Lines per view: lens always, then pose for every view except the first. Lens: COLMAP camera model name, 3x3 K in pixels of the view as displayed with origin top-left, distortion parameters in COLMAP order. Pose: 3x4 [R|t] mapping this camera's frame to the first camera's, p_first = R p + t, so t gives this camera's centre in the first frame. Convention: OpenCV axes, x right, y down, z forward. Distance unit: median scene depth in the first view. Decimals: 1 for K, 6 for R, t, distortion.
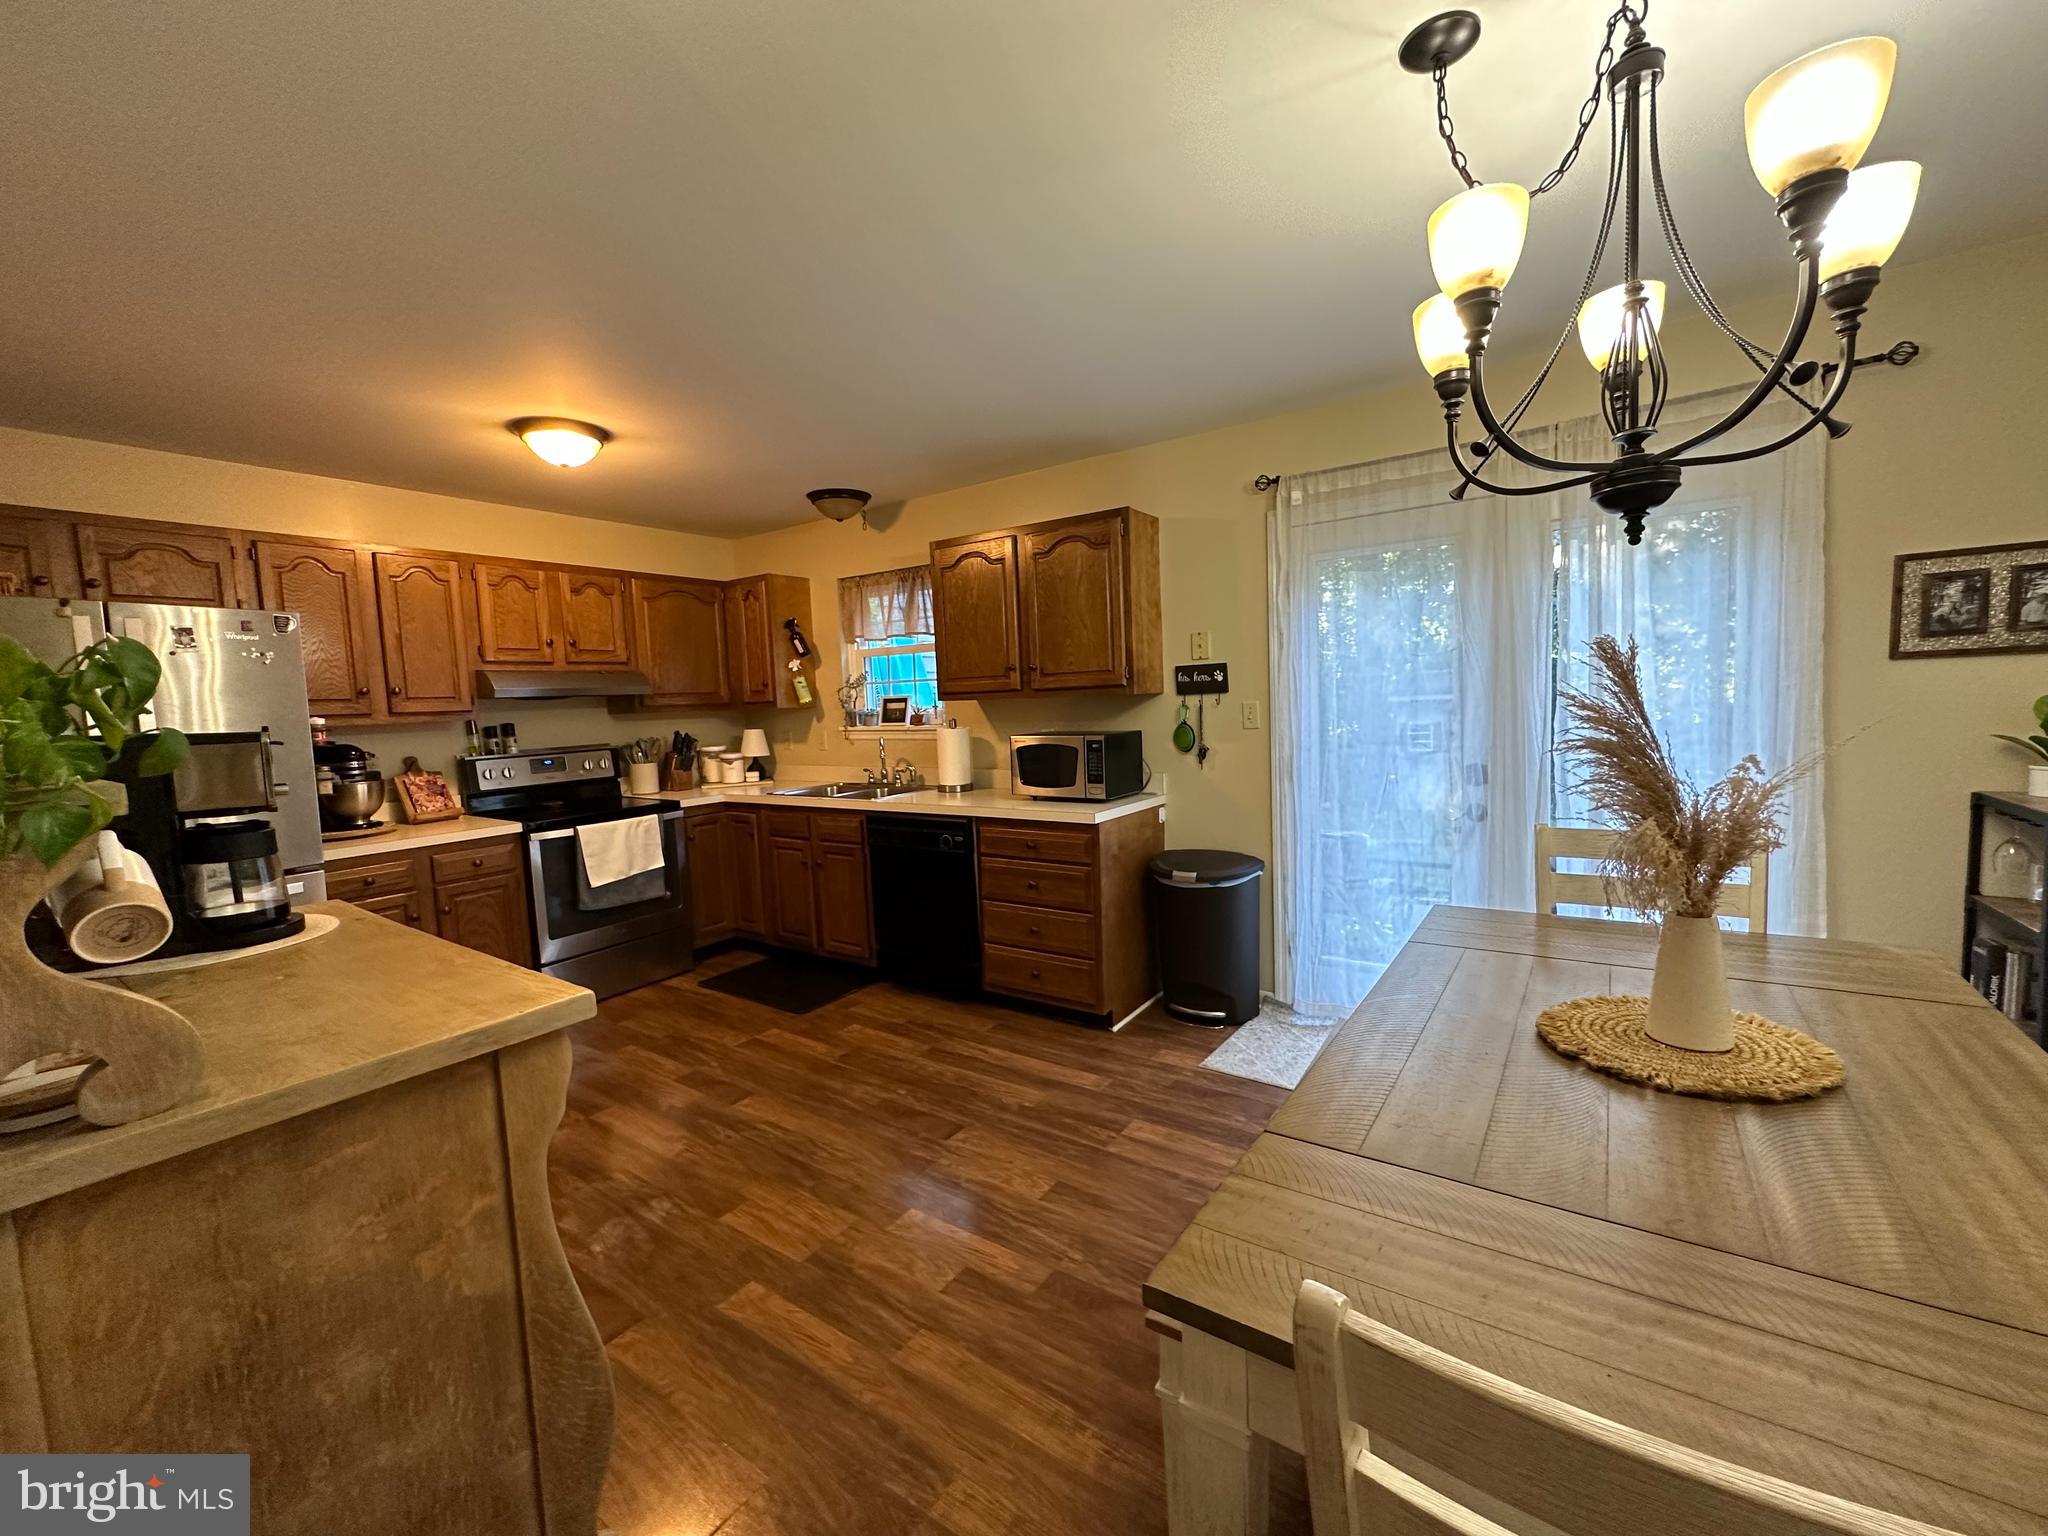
lens RADIAL K [[820.9, 0, 1024.0], [0, 820.9, 768.0], [0, 0, 1]] dist [-0.000397, 0.000022]
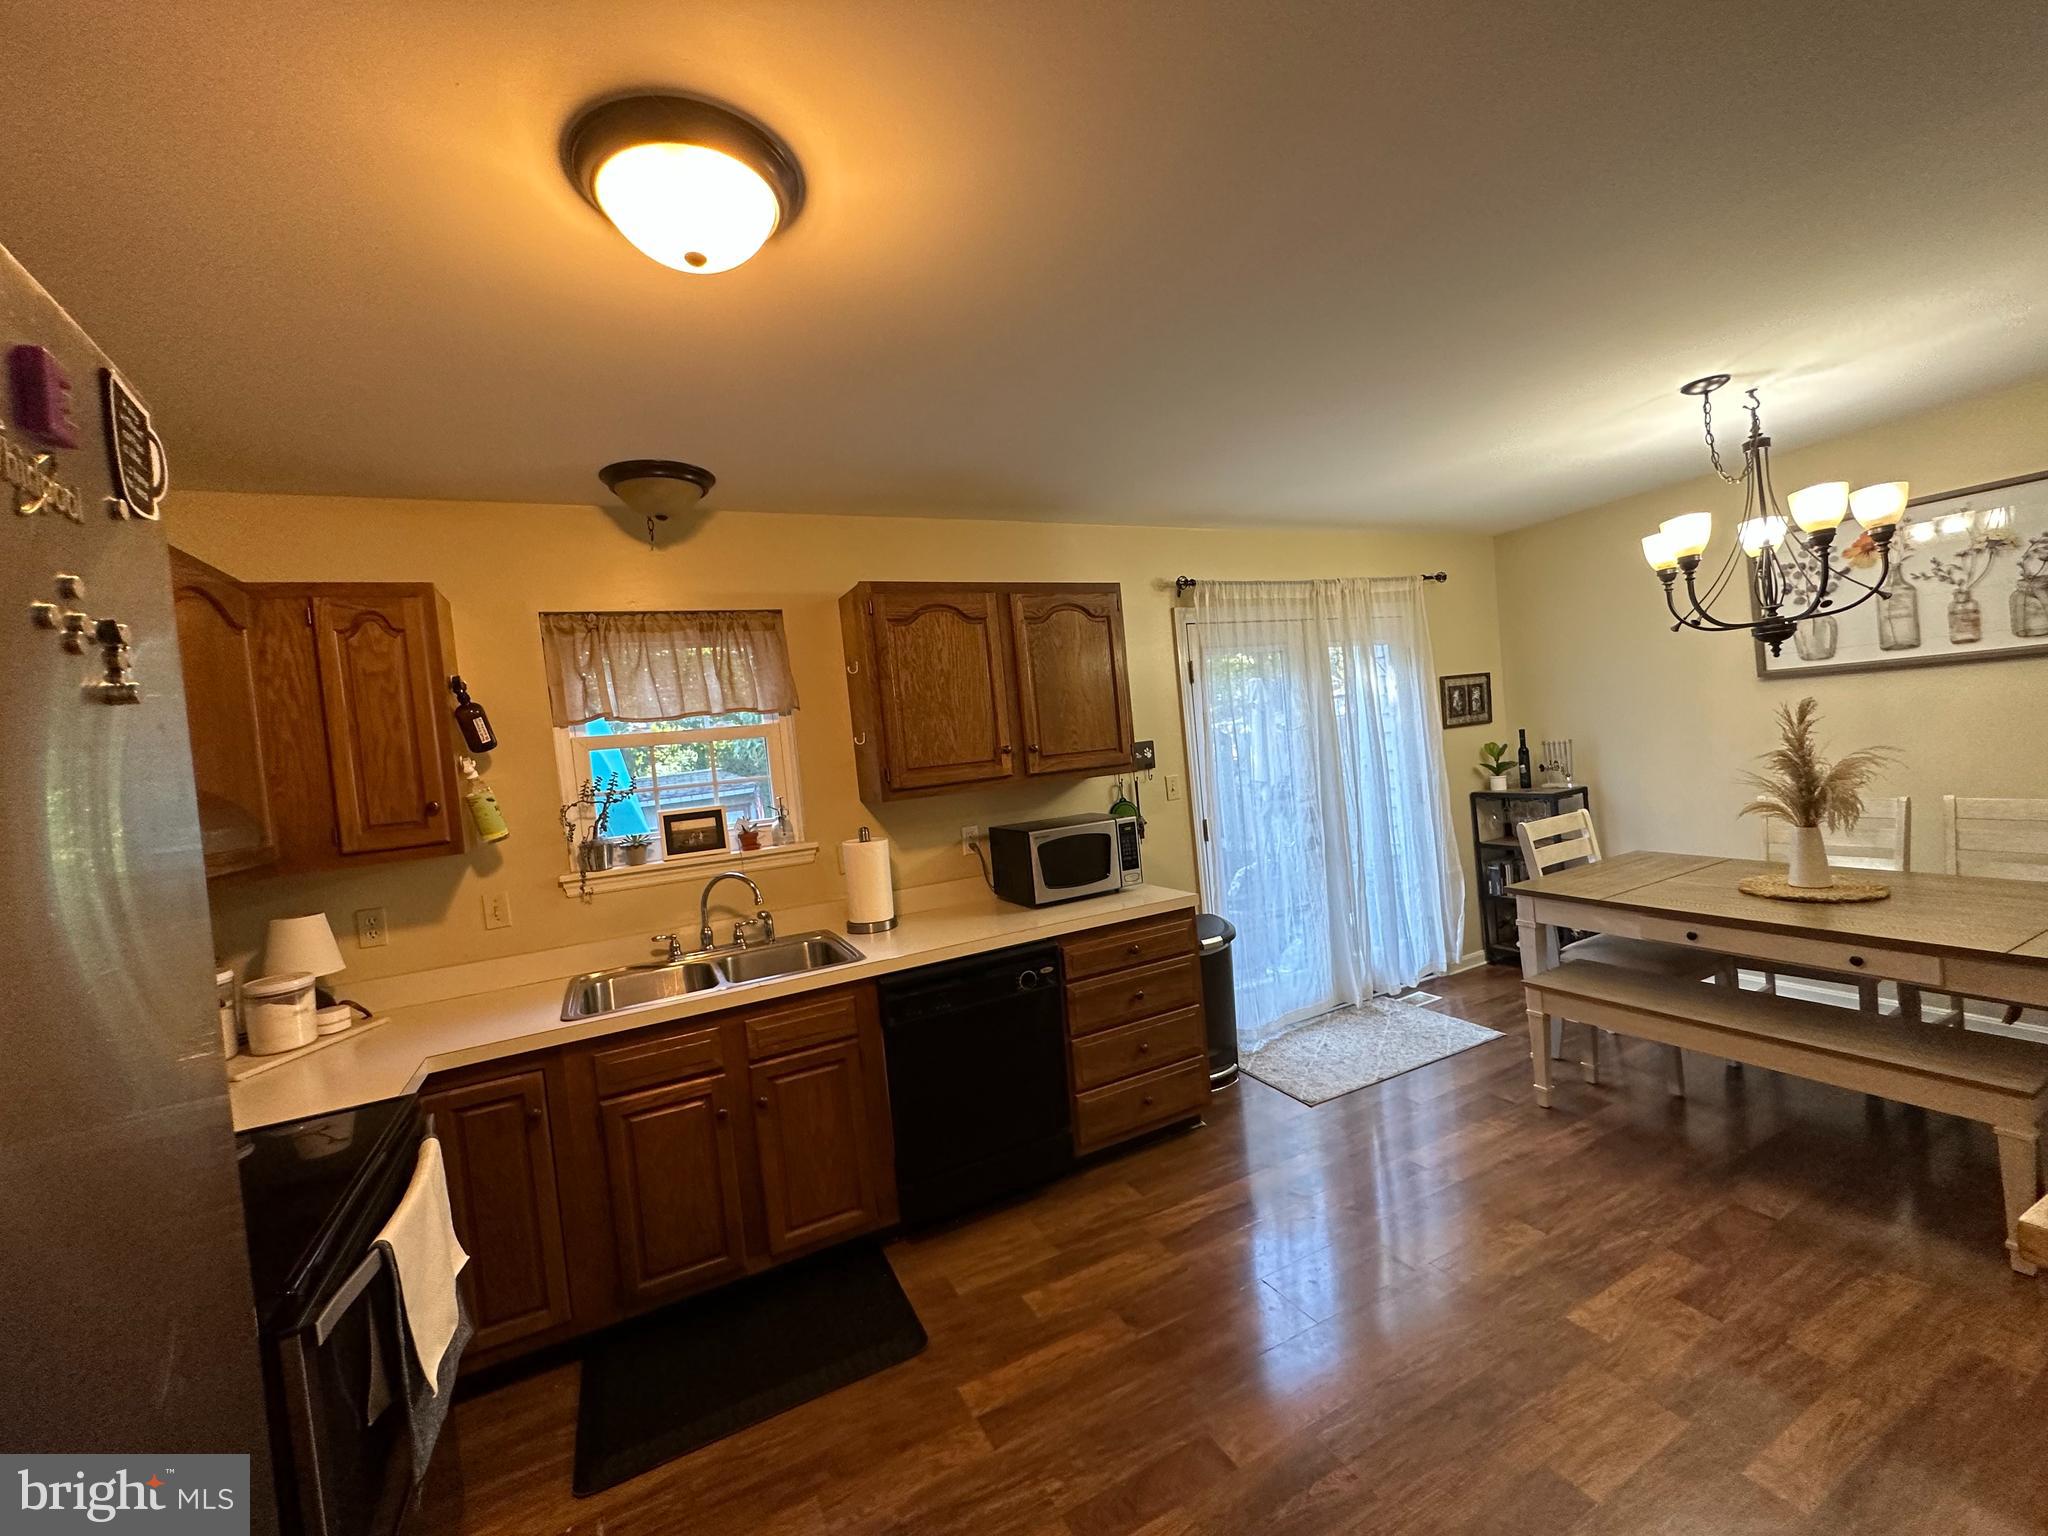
lens RADIAL K [[817.0, 0, 1024.0], [0, 817.0, 768.0], [0, 0, 1]] dist [-0.001056, -0.000181]
pose [[0.484559, -0.033741, 0.874108, -0.760851], [0.150144, 0.987635, -0.045108, -0.069379], [-0.861777, 0.153100, 0.483633, 0.631730]]
